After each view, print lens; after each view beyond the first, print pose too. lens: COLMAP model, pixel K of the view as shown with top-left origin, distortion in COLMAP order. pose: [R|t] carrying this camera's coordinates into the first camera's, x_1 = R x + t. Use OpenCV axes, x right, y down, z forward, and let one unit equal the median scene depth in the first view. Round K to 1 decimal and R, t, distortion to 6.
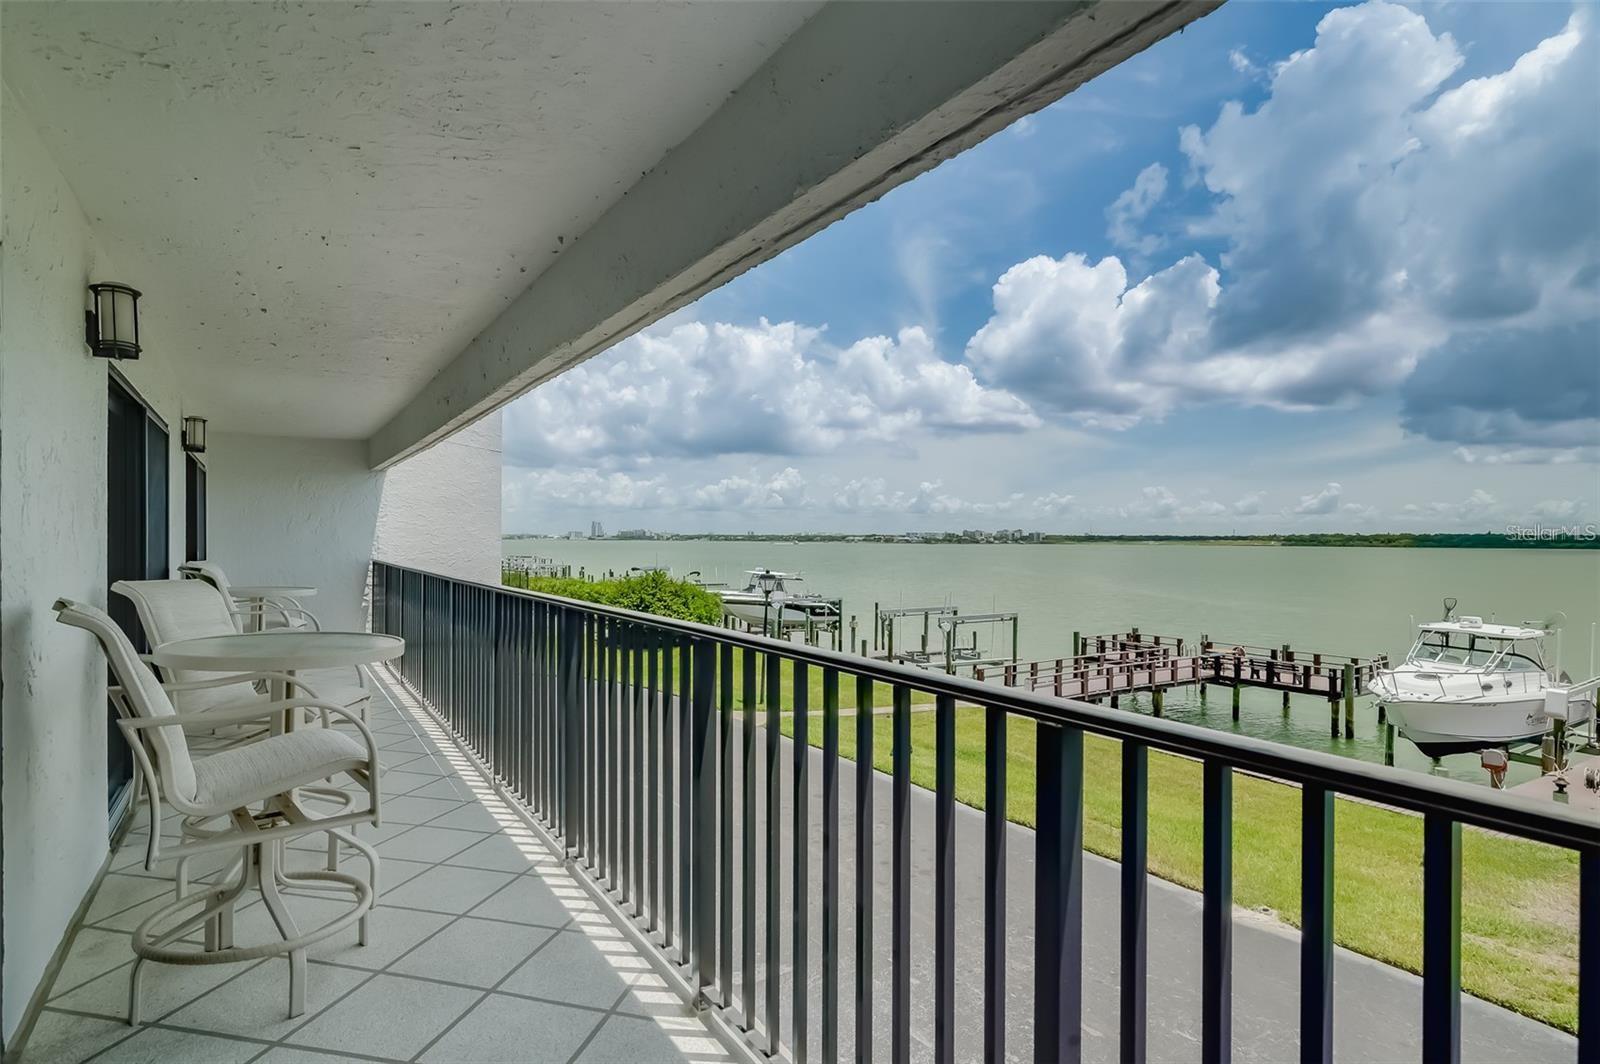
lens RADIAL K [[881.2, 0, 809.4], [0, 881.2, 559.5], [0, 0, 1]] dist [0.013410, -0.002197]
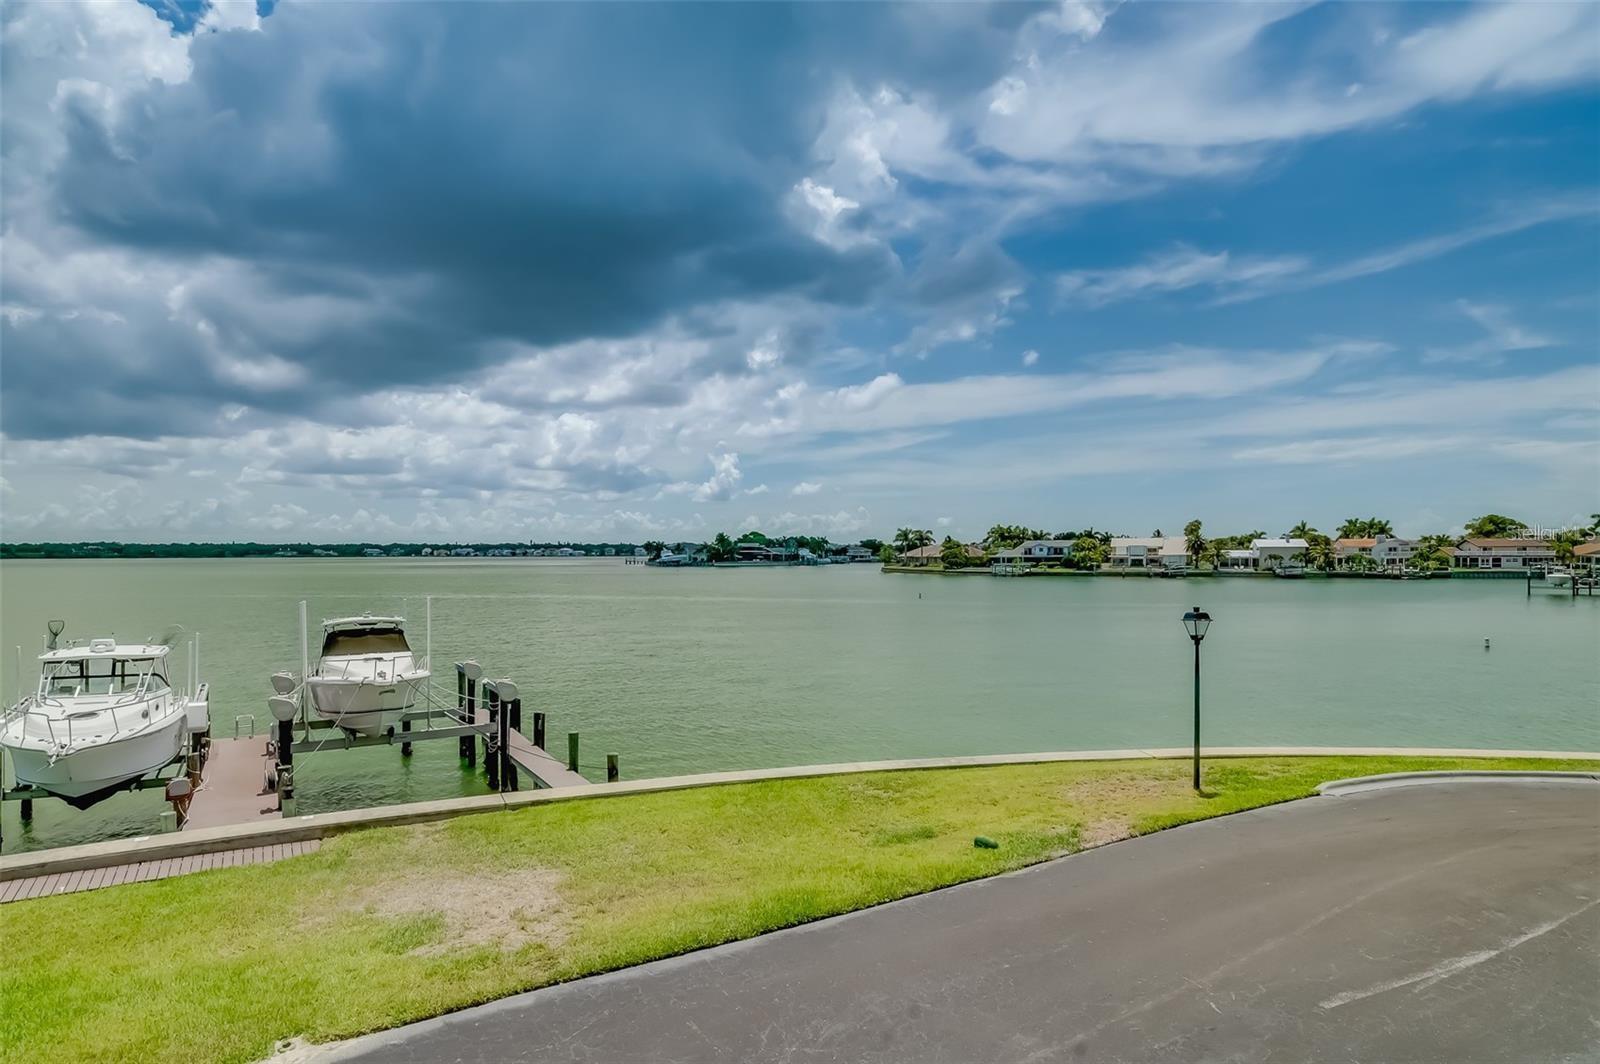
lens RADIAL K [[881.2, 0, 788.4], [0, 881.2, 561.2], [0, 0, 1]] dist [0.013410, -0.002197]
pose [[0.019440, -0.017624, 0.999656, -0.129221], [0.026064, 0.999514, 0.017115, -0.011402], [-0.999471, 0.025722, 0.019890, 0.306459]]
